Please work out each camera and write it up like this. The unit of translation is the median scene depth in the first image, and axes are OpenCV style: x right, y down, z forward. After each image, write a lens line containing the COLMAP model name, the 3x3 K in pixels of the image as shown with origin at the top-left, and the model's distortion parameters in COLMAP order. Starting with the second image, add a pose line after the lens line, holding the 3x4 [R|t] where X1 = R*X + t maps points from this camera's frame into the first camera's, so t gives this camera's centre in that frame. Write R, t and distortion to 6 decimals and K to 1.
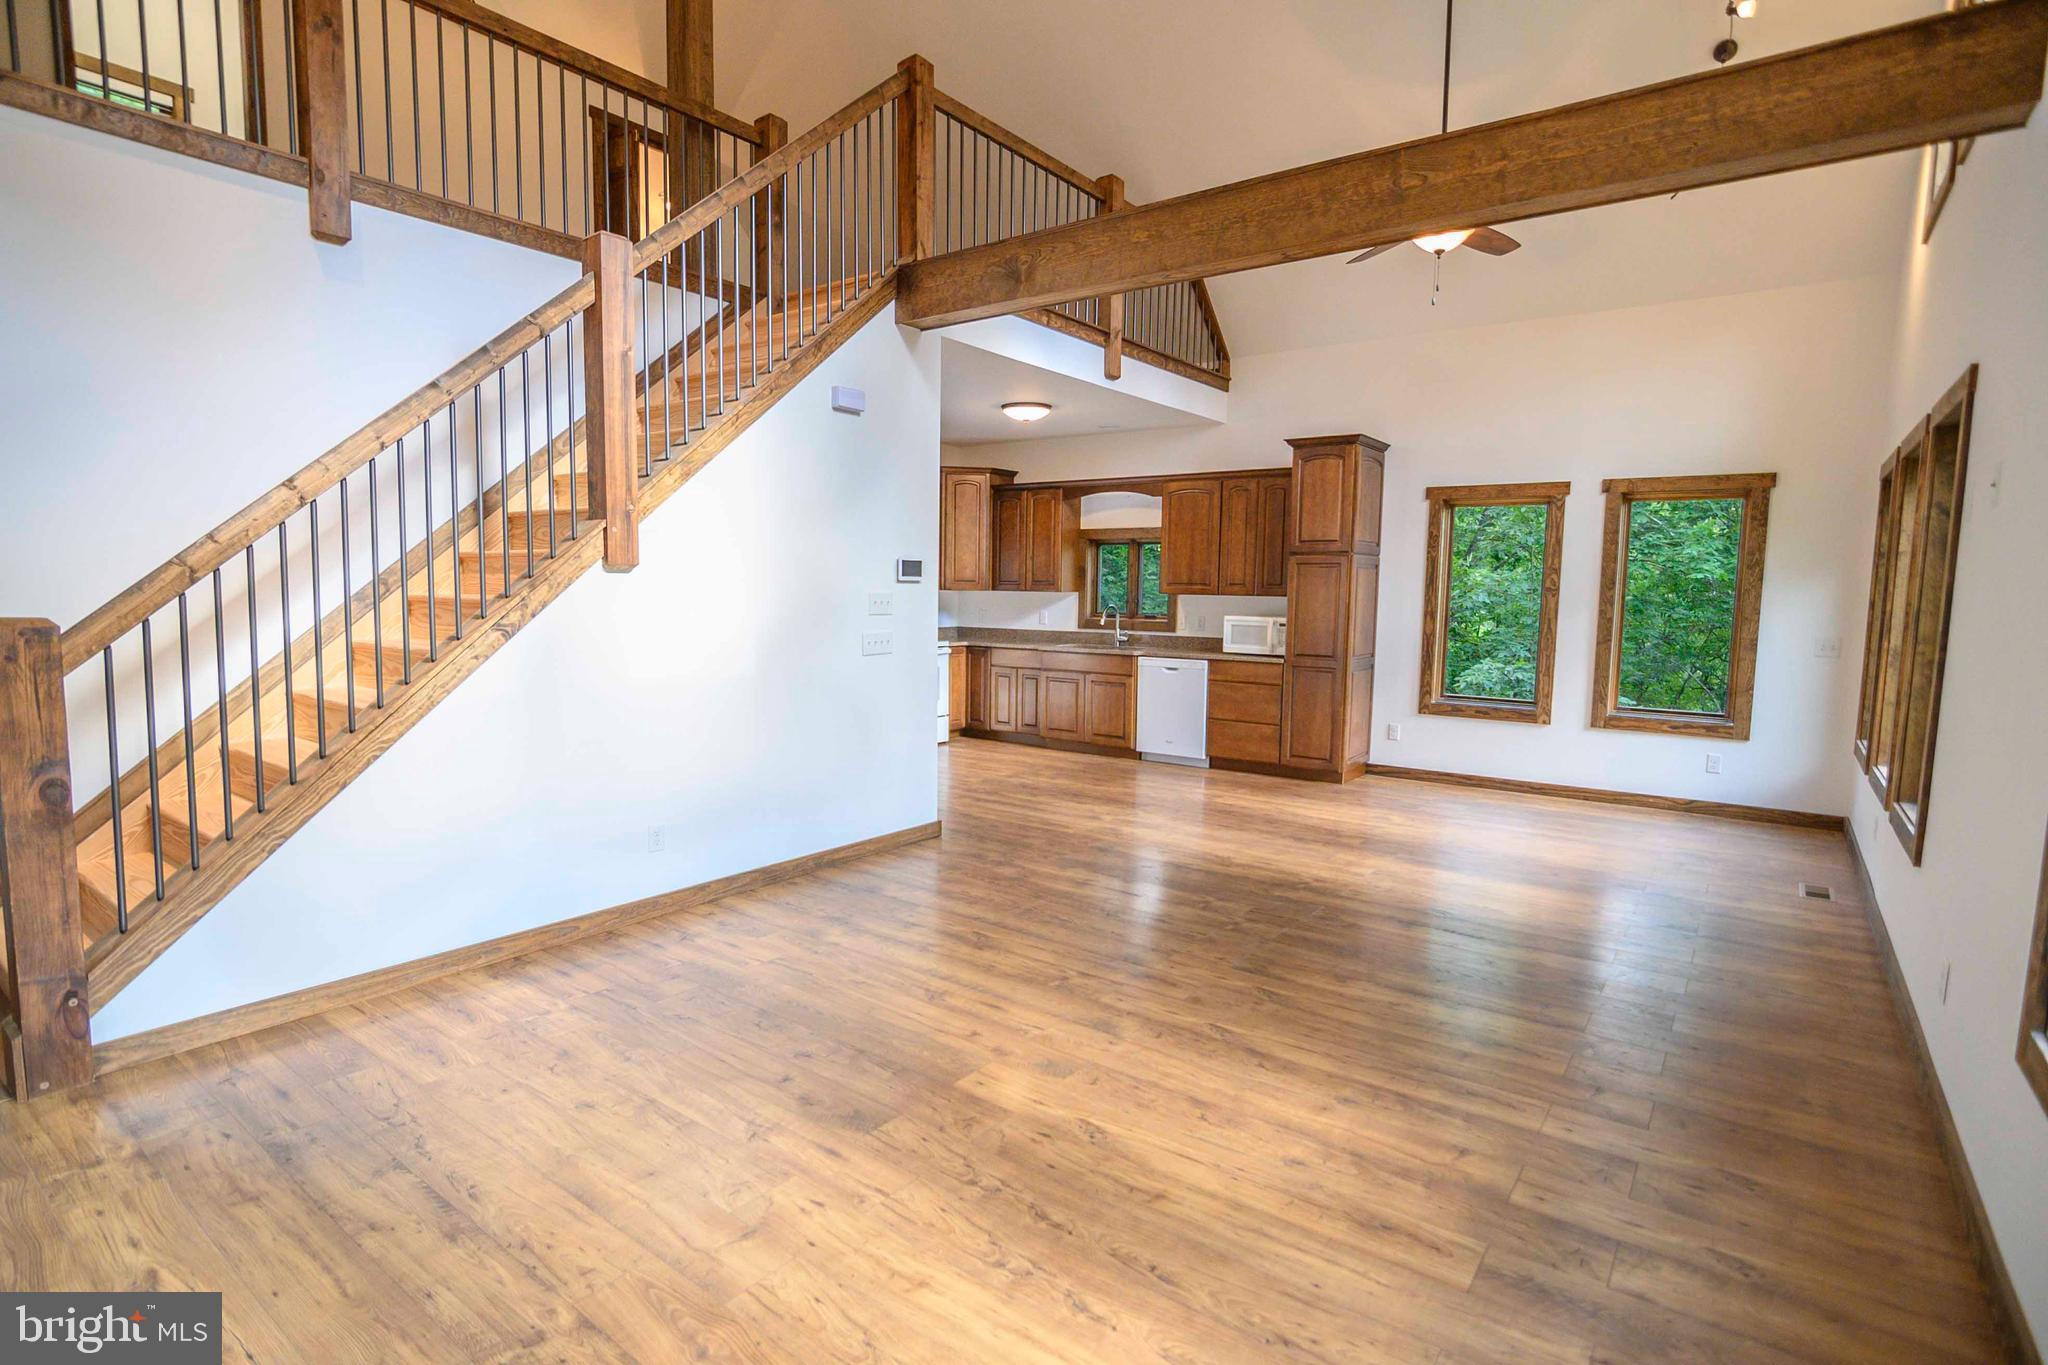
lens RADIAL K [[1017.9, 0, 1010.3], [0, 1017.9, 686.5], [0, 0, 1]] dist [-0.032691, -0.000968]
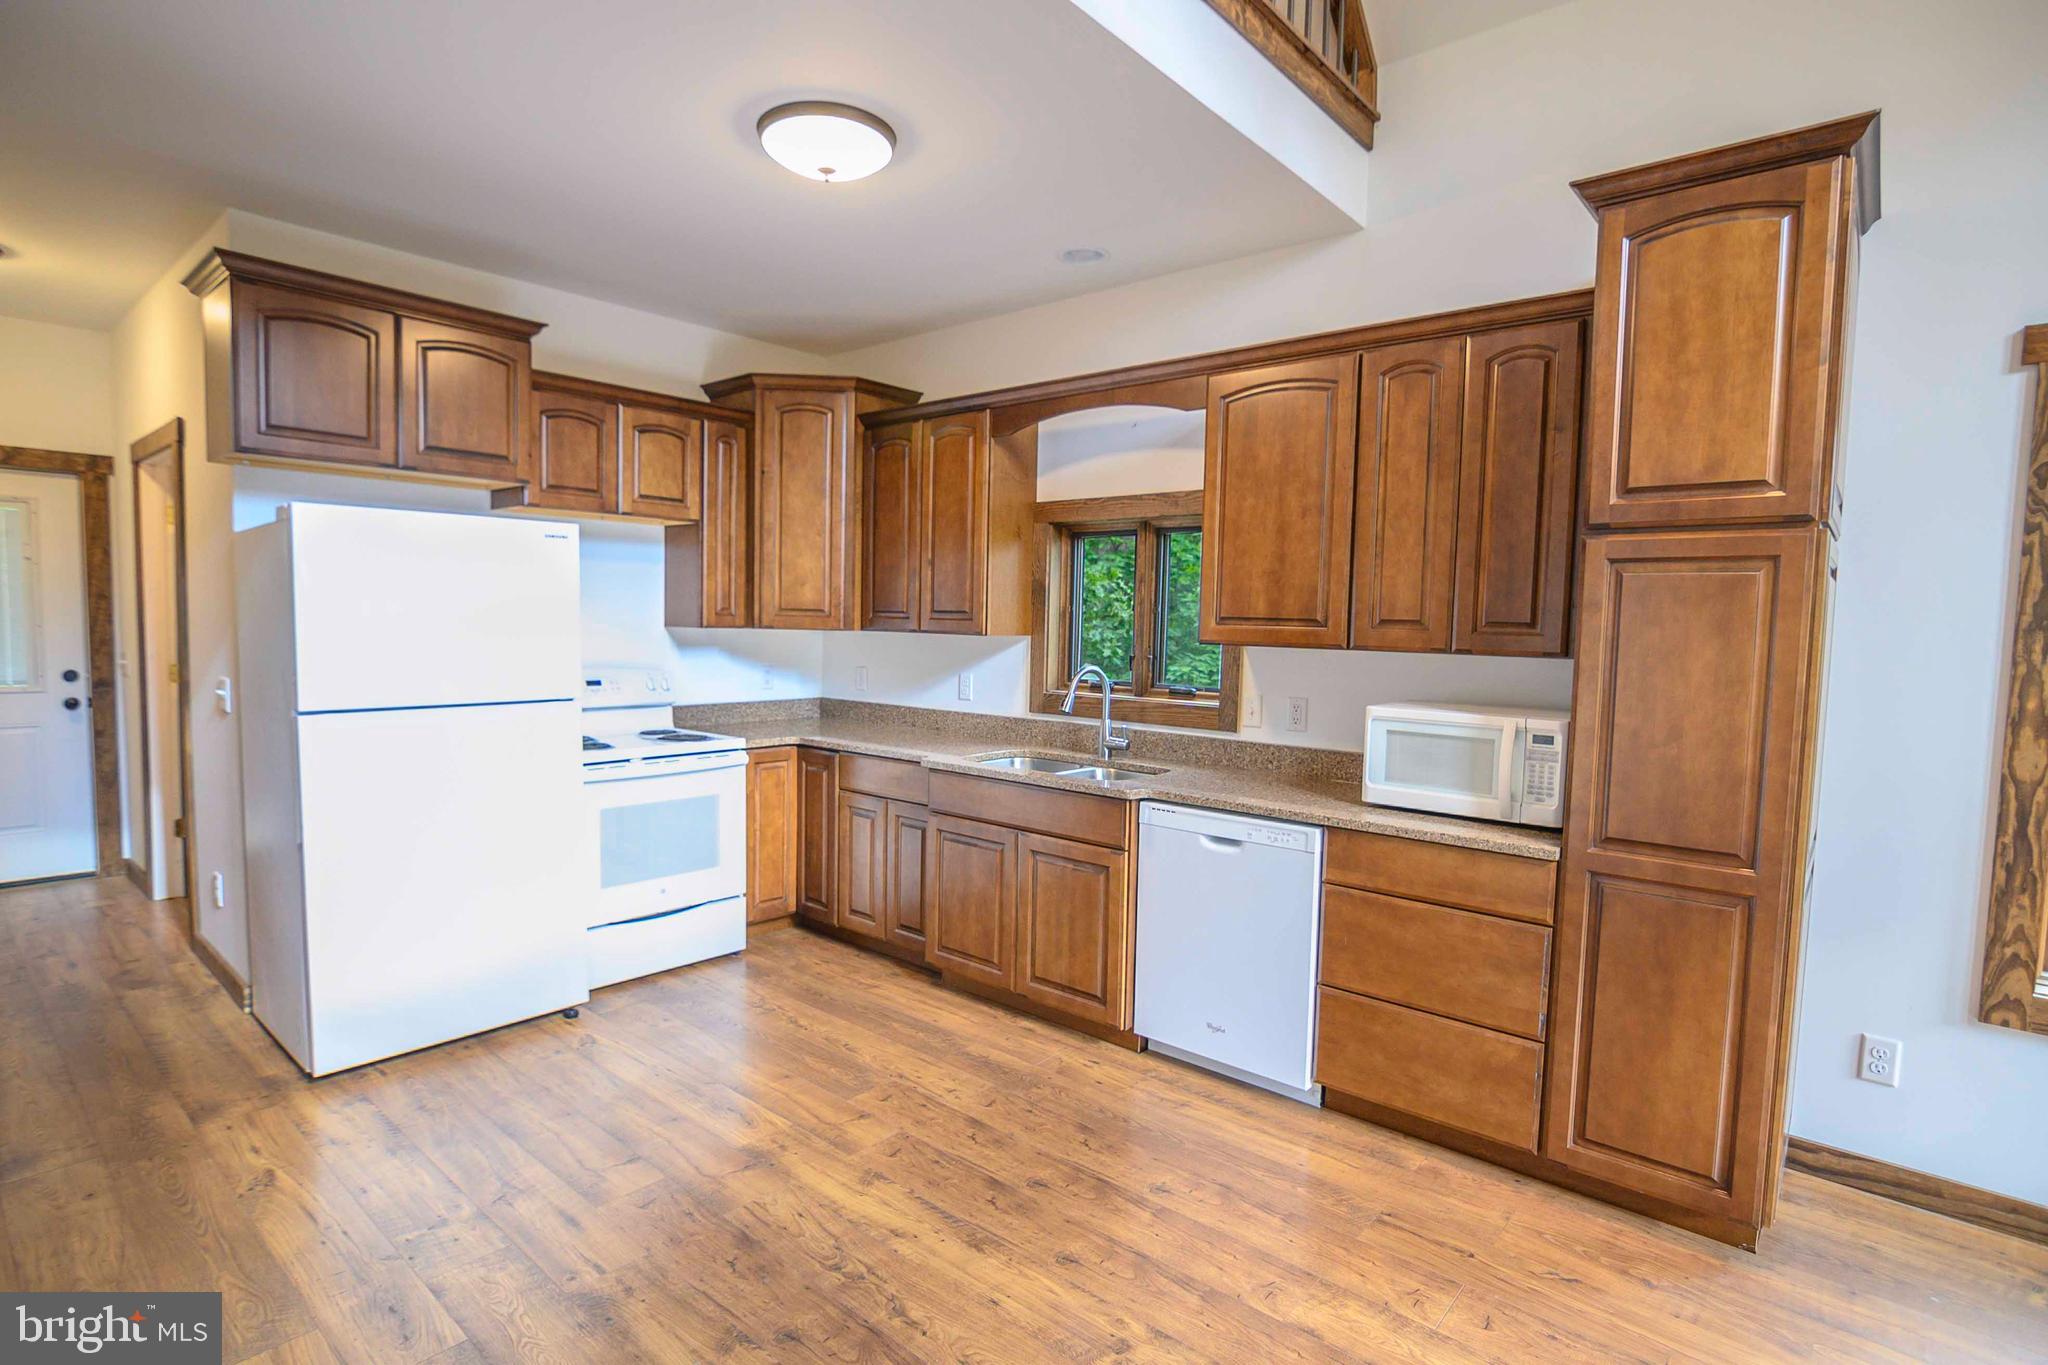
lens RADIAL K [[1017.9, 0, 1010.3], [0, 1017.9, 686.5], [0, 0, 1]] dist [-0.032691, -0.000968]
pose [[0.997397, 0.013645, -0.070802, 0.101072], [-0.016080, 0.999295, -0.033929, -0.059075], [0.070289, 0.034979, 0.996913, 0.592203]]
